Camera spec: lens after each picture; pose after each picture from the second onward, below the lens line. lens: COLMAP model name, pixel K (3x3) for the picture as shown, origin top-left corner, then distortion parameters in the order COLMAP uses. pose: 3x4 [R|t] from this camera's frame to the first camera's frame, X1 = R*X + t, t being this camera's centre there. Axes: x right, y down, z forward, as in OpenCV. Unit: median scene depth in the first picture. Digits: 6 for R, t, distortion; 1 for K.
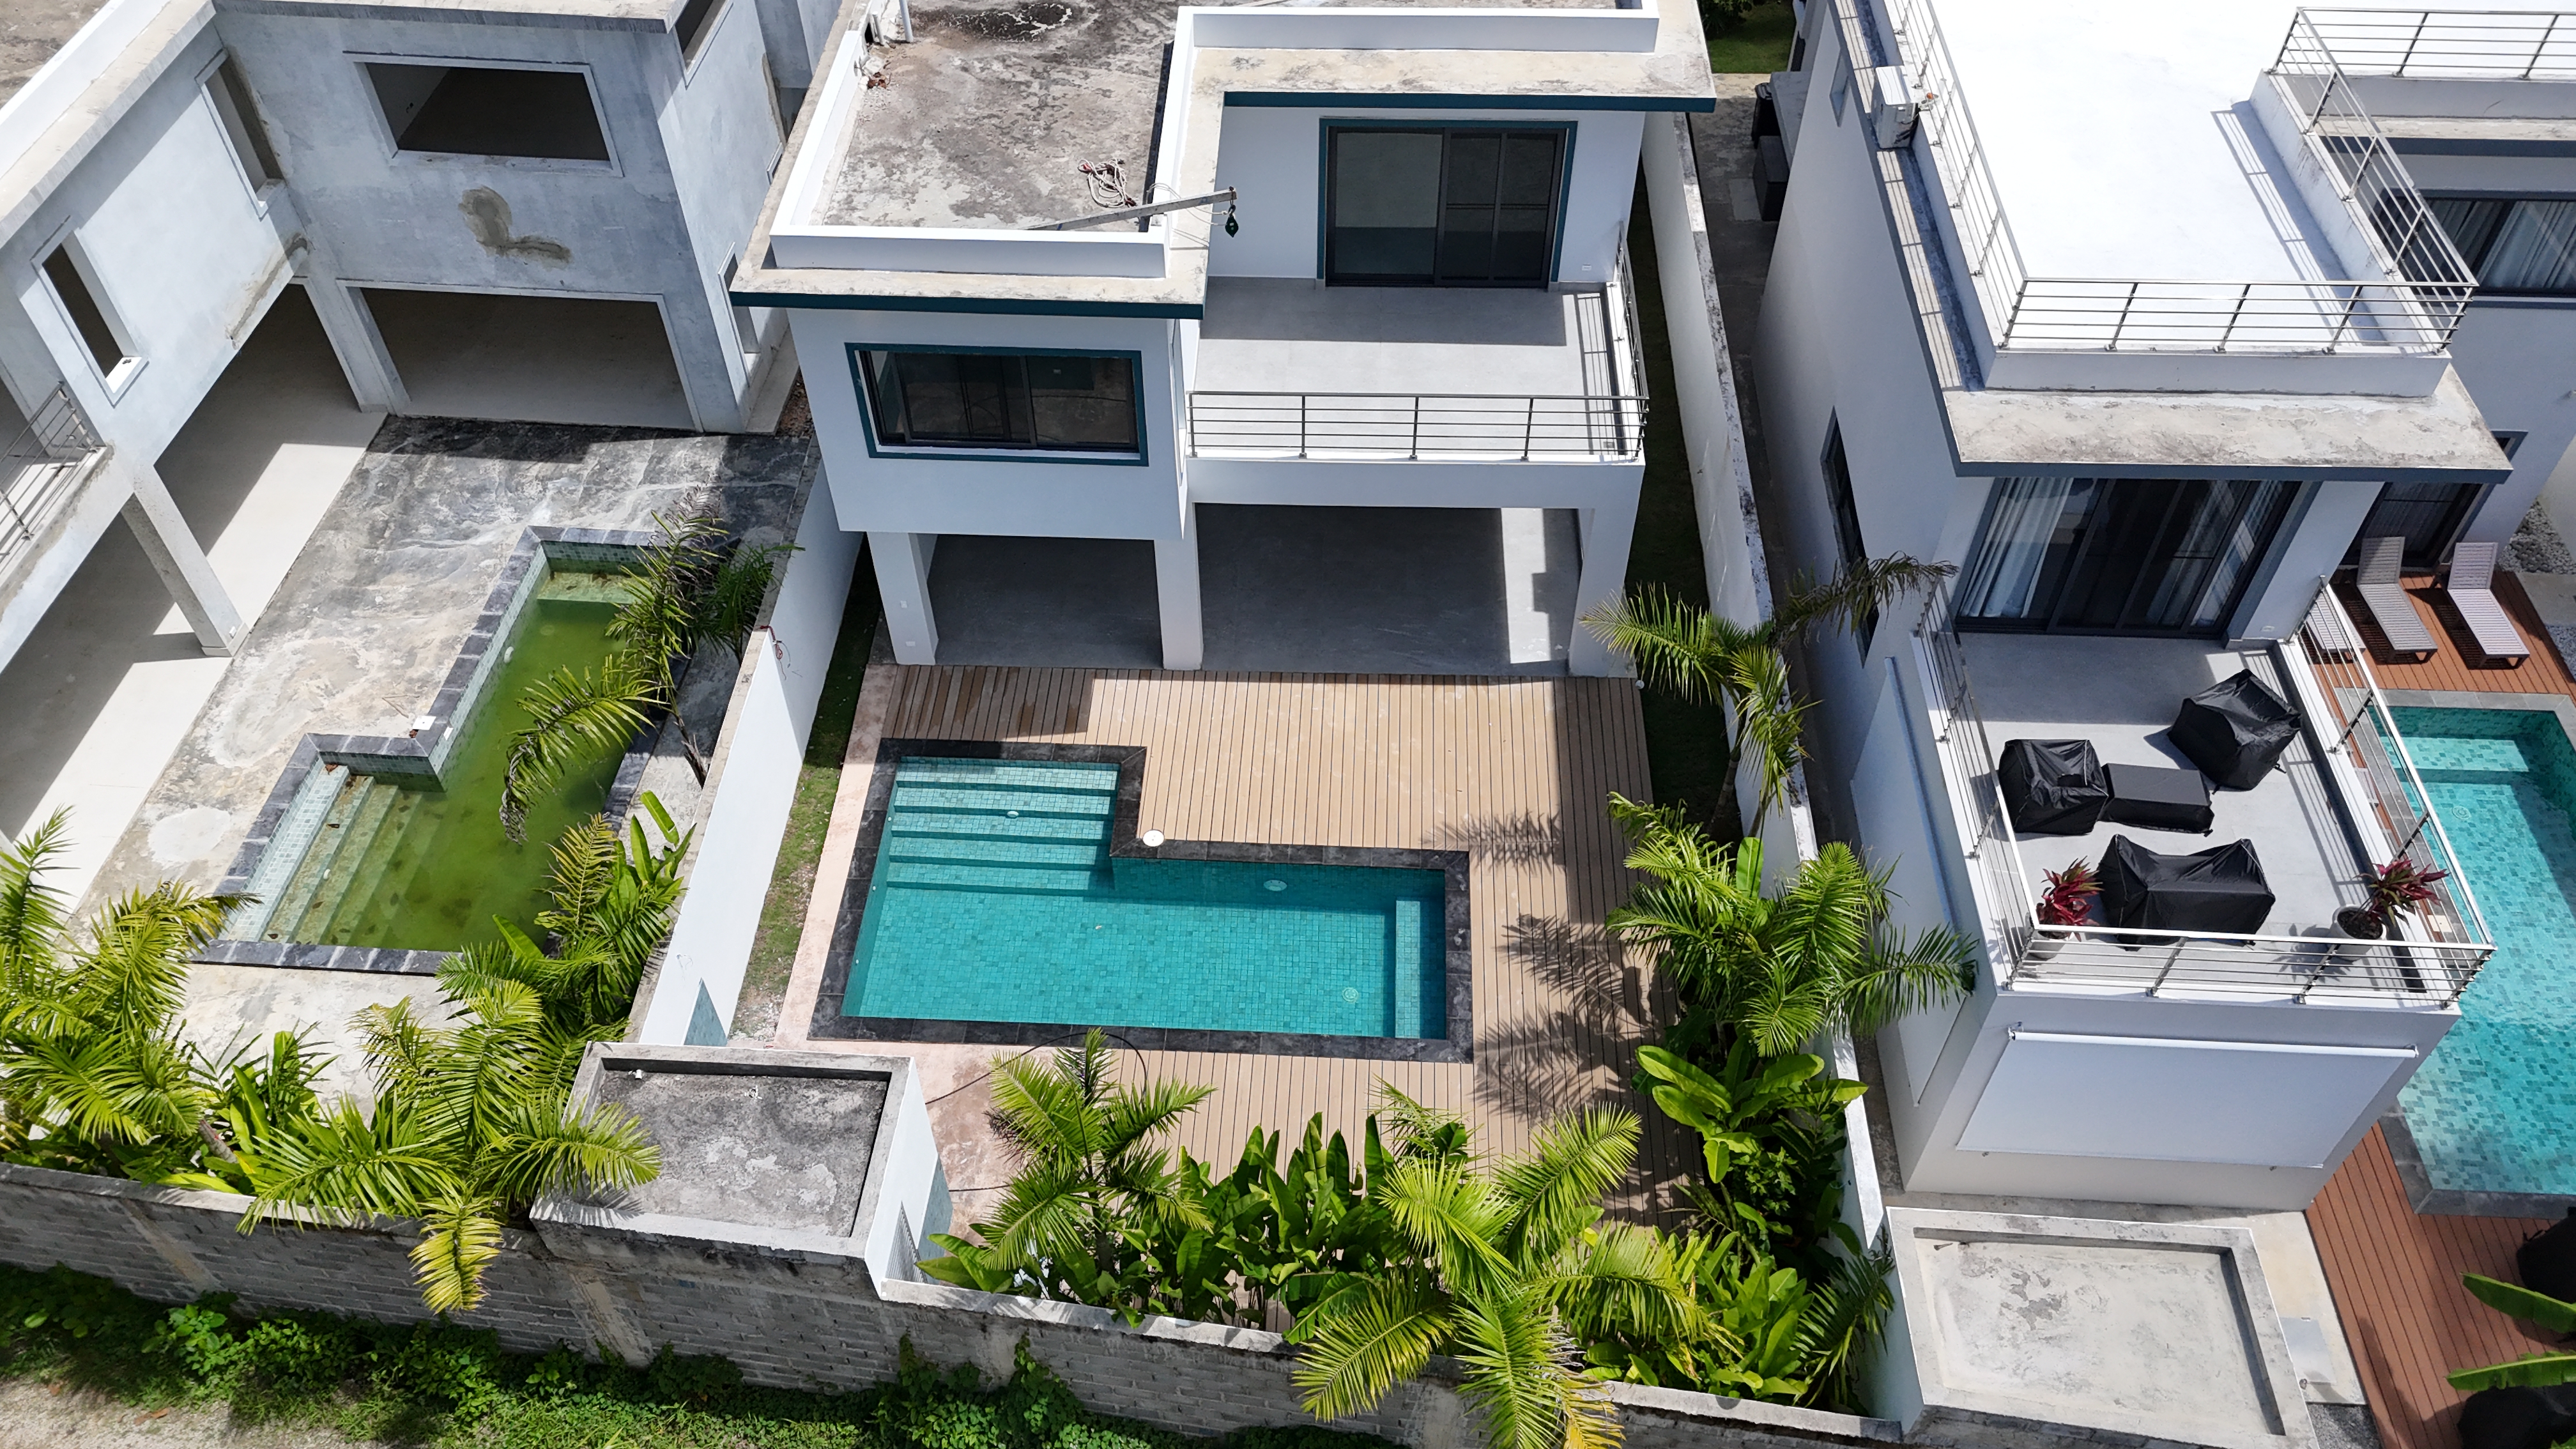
lens RADIAL K [[1899.9, 0, 1299.8], [0, 1899.9, 705.5], [0, 0, 1]] dist [0.072215, -0.076907]
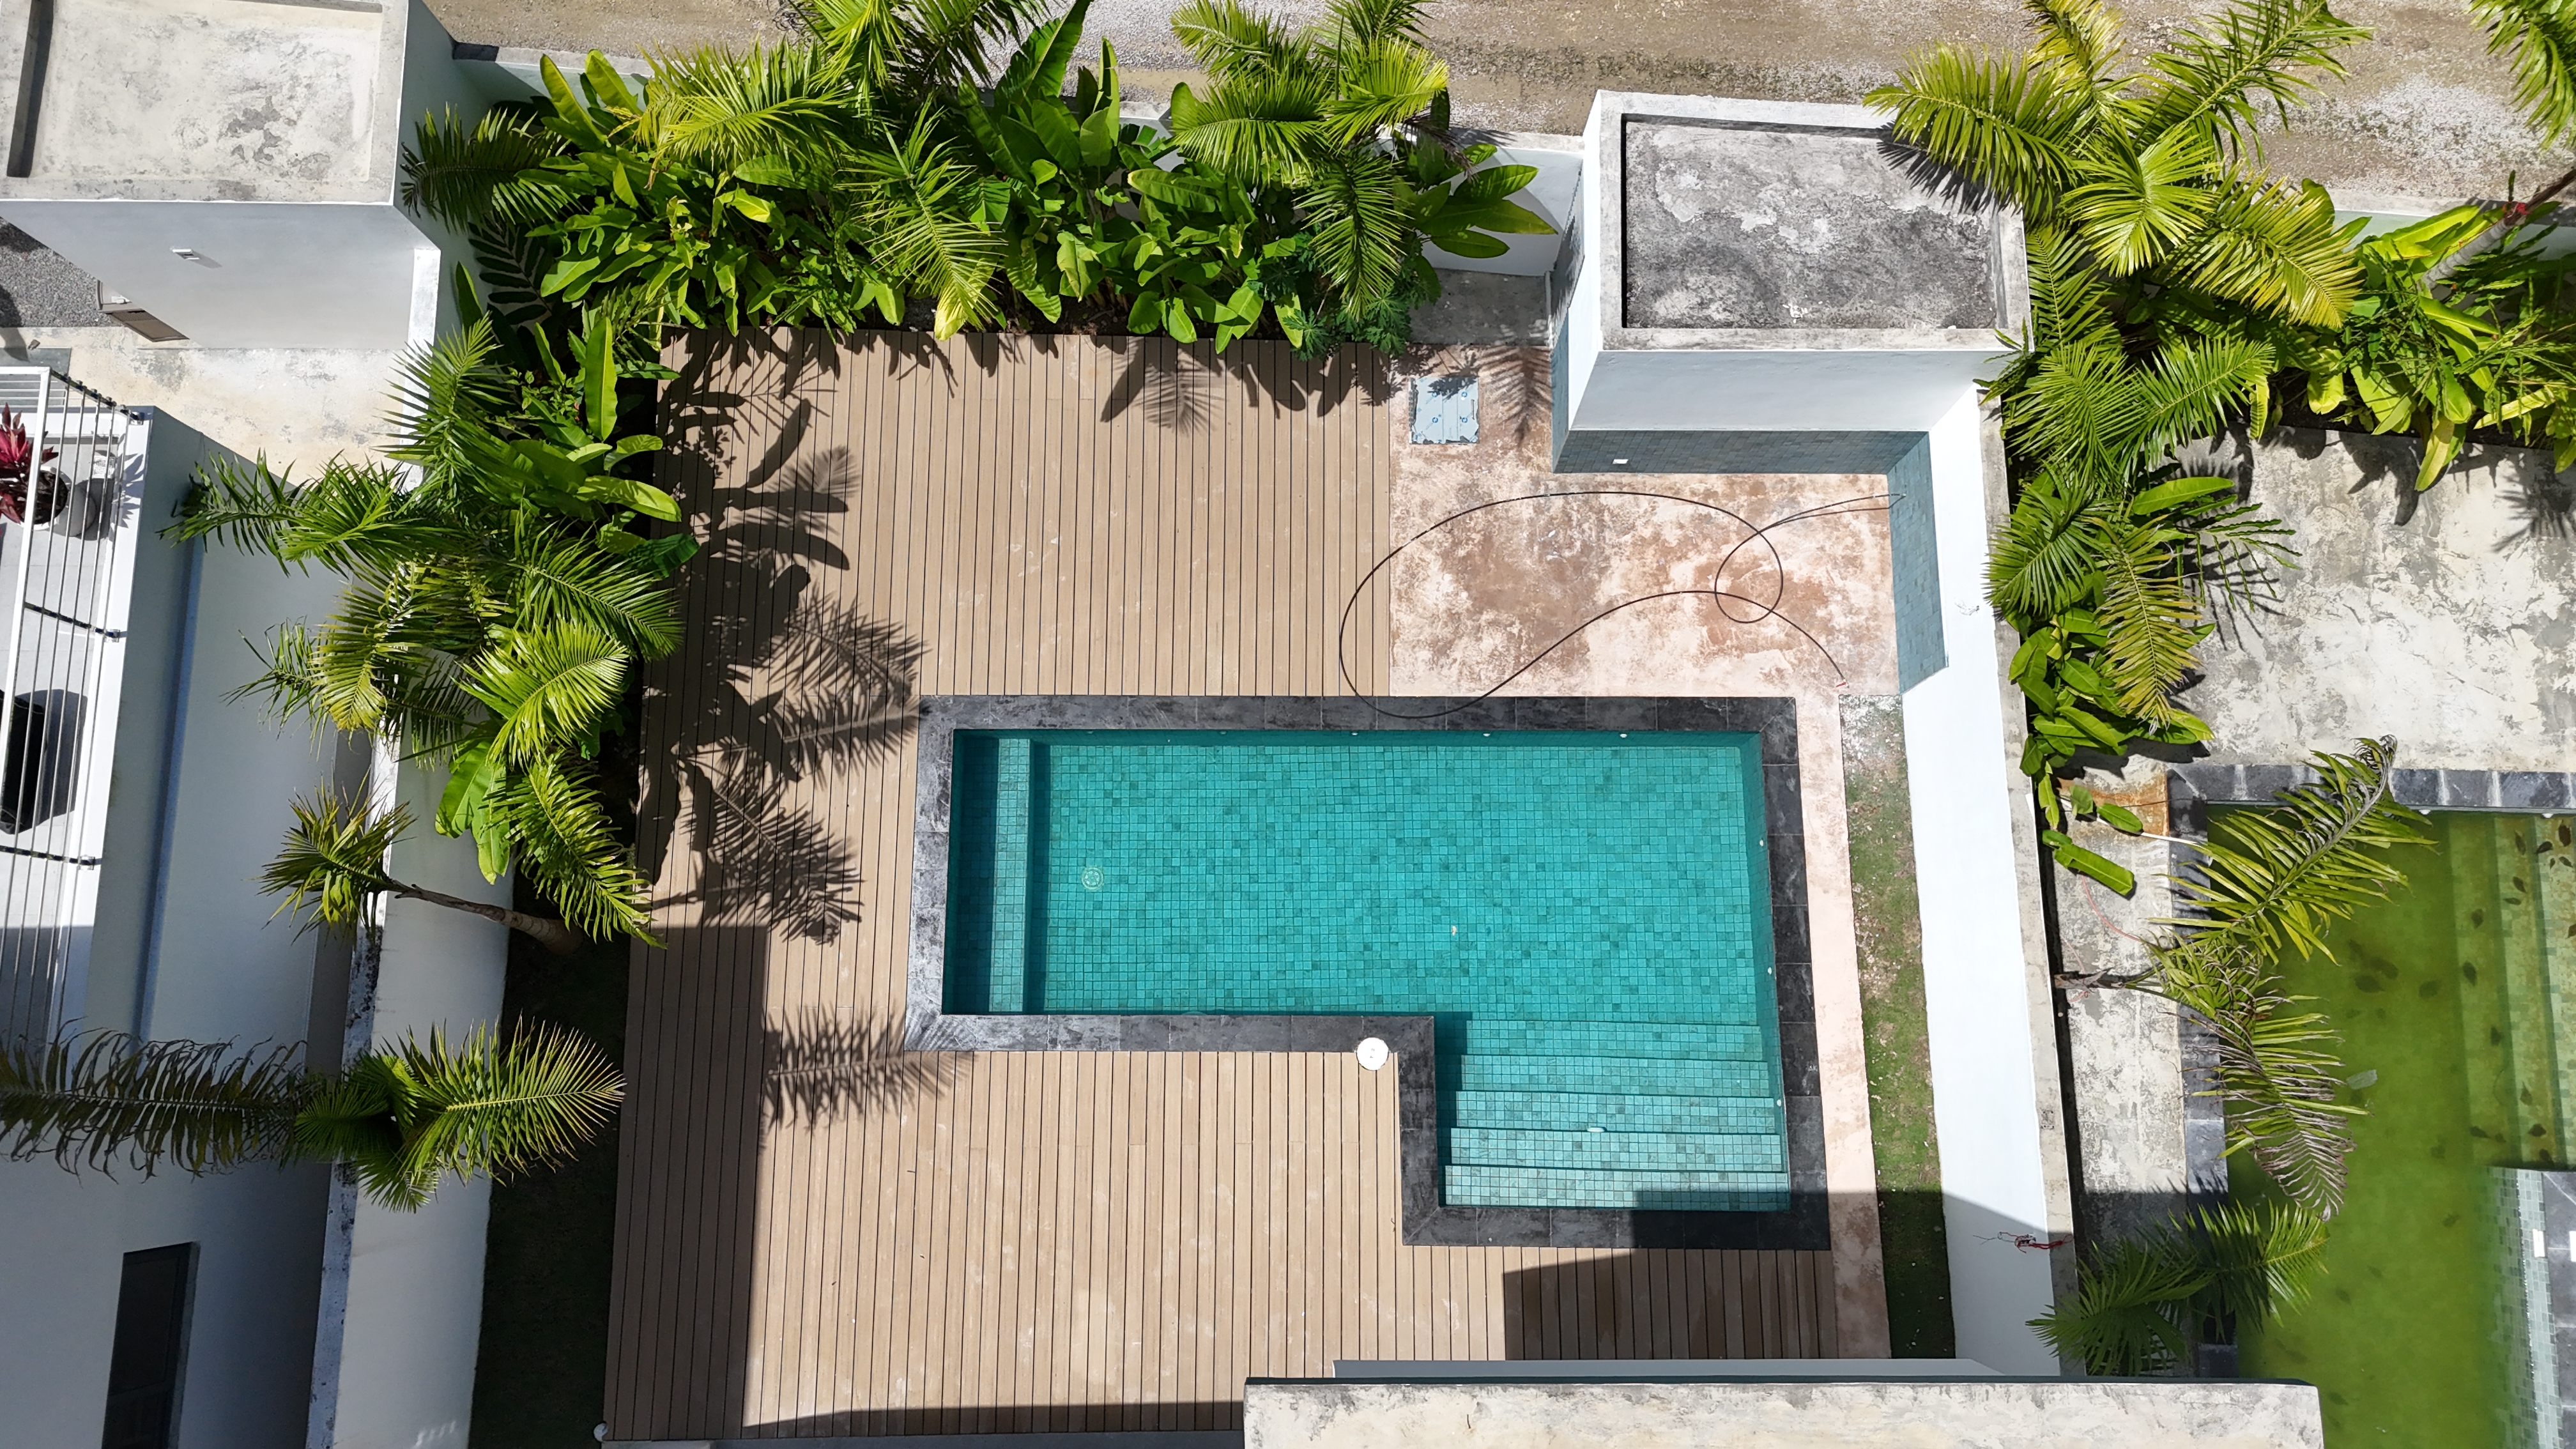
lens RADIAL K [[1899.9, 0, 1295.3], [0, 1899.9, 723.1], [0, 0, 1]] dist [0.072215, -0.076907]
pose [[-0.998804, 0.046757, 0.014293, -0.067884], [-0.016205, -0.592380, 0.805495, -0.421190], [0.046129, 0.804300, 0.592430, 0.530796]]
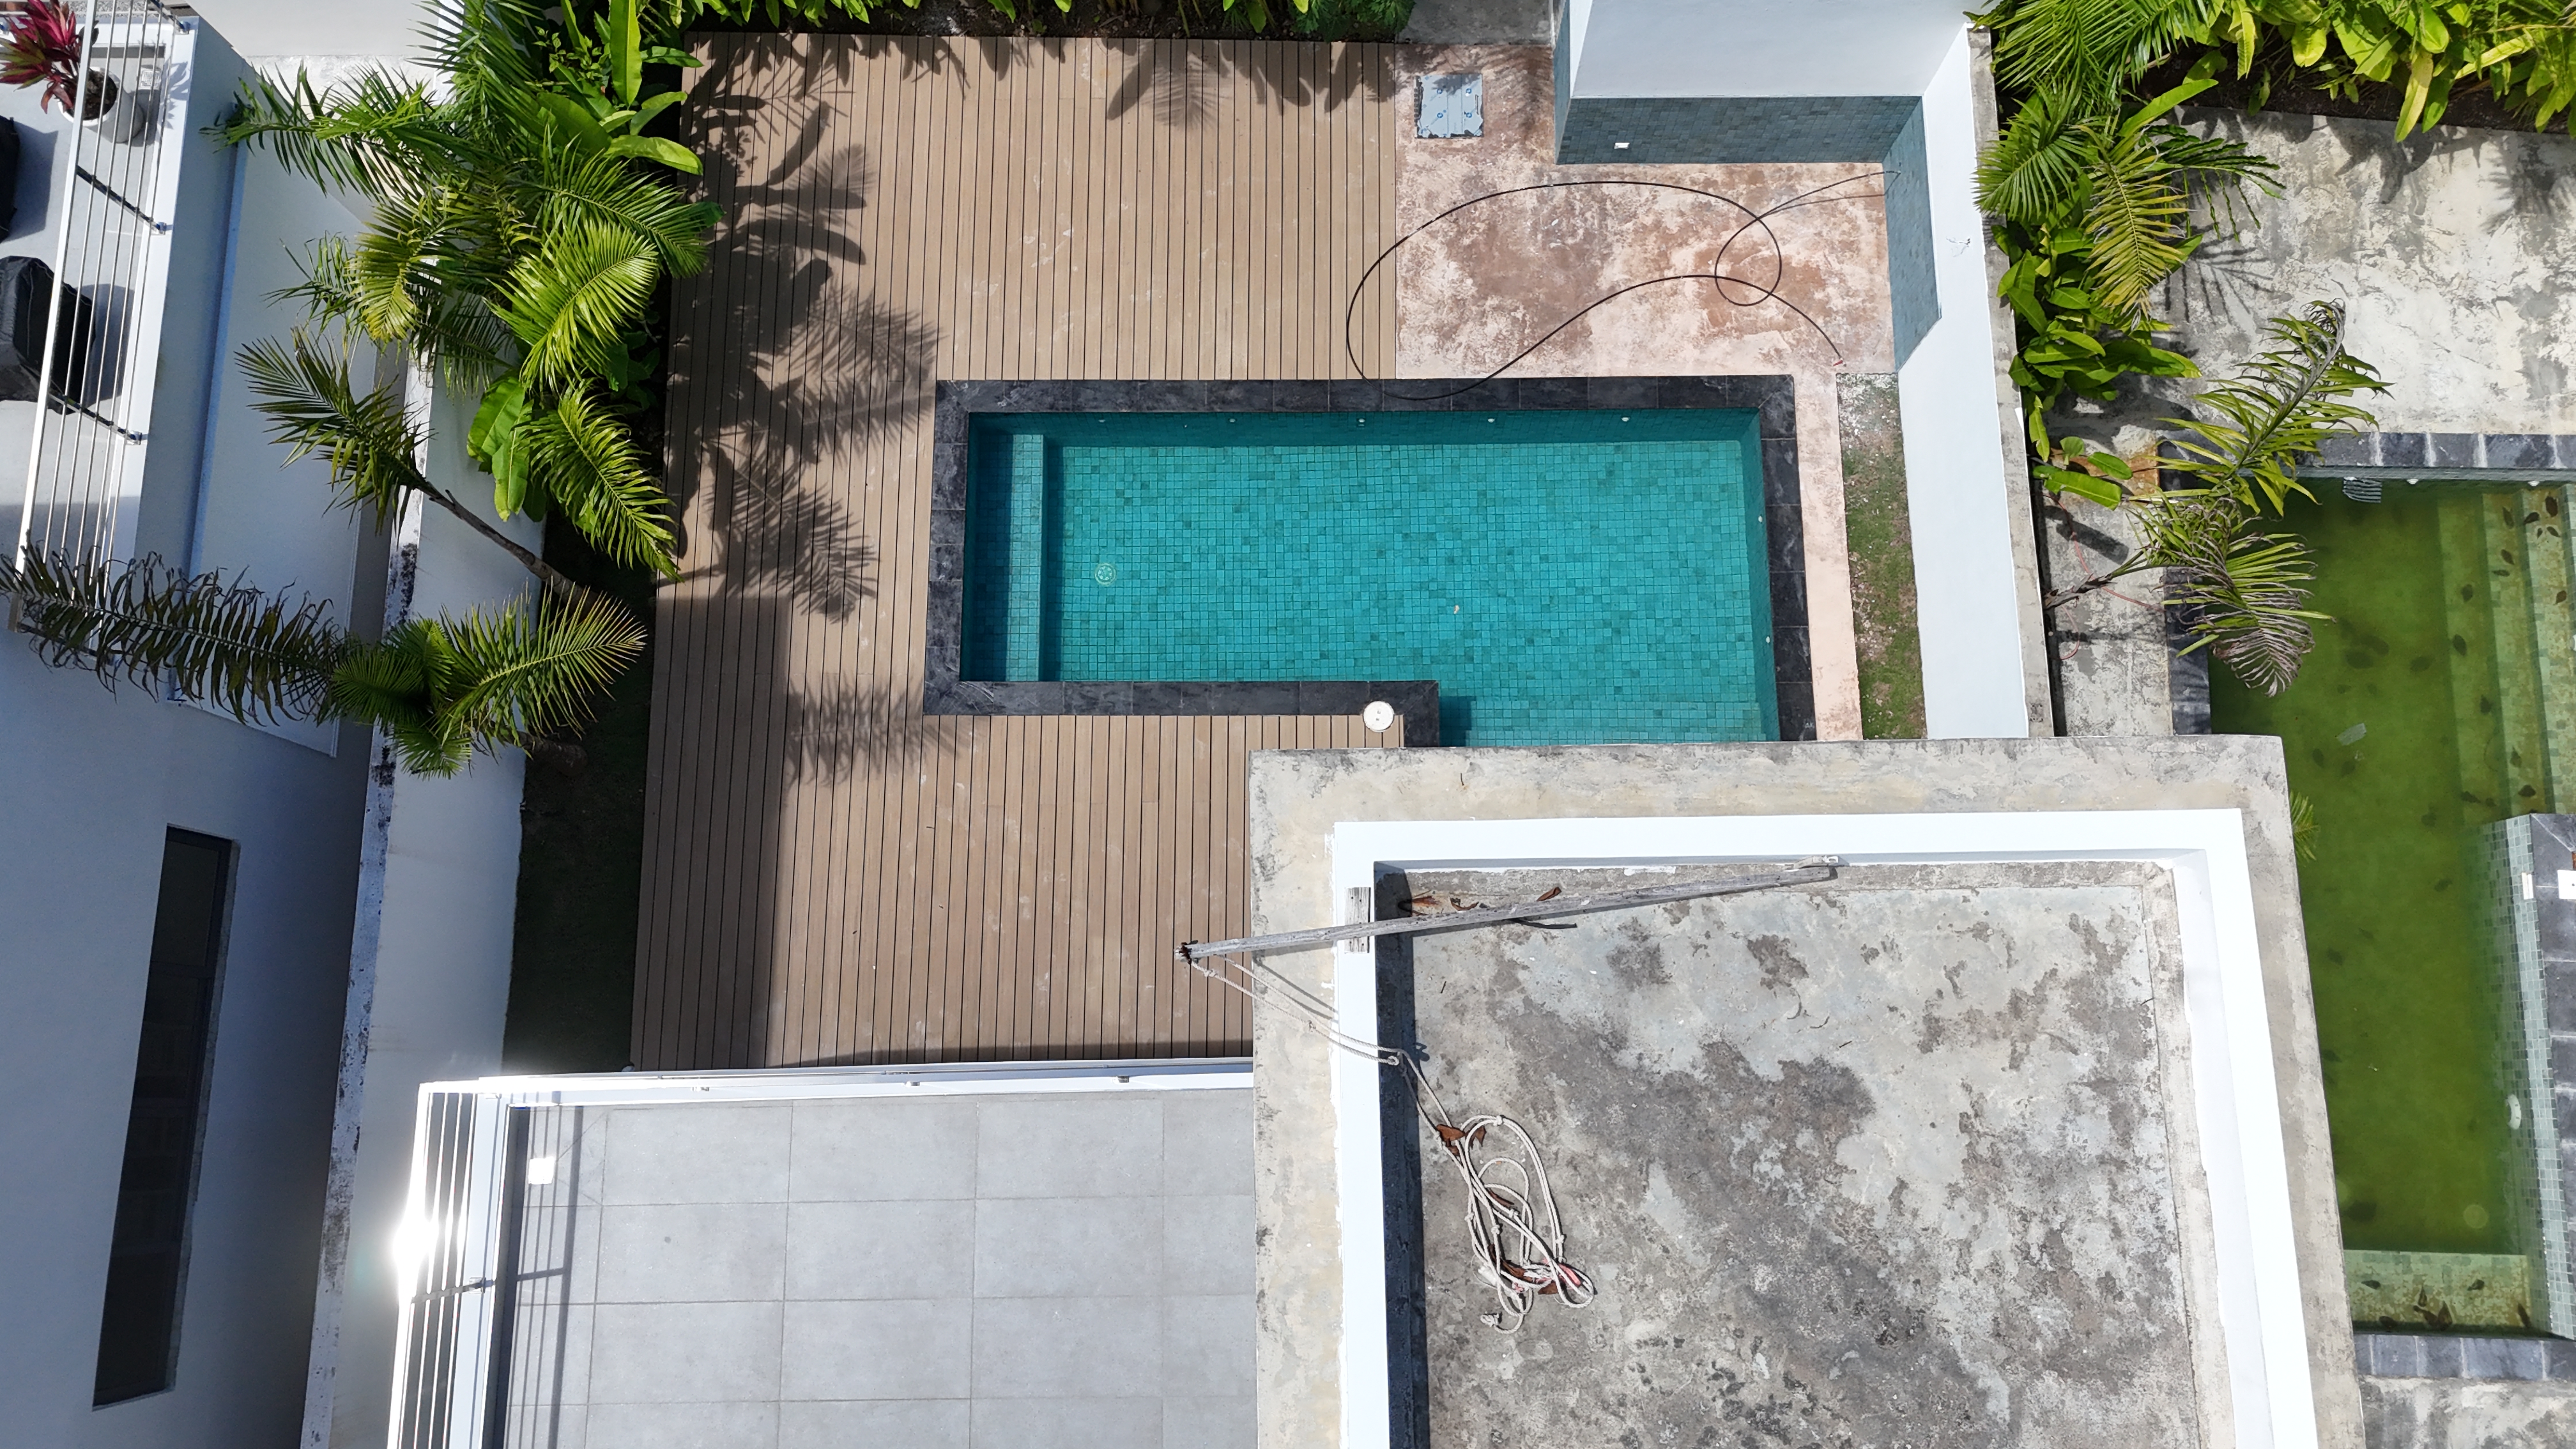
lens RADIAL K [[1899.9, 0, 1295.7], [0, 1899.9, 727.2], [0, 0, 1]] dist [0.072215, -0.076907]
pose [[-0.998528, 0.049476, 0.022205, -0.064888], [-0.010688, -0.580970, 0.813855, -0.514813], [0.053167, 0.812420, 0.580644, 0.631845]]
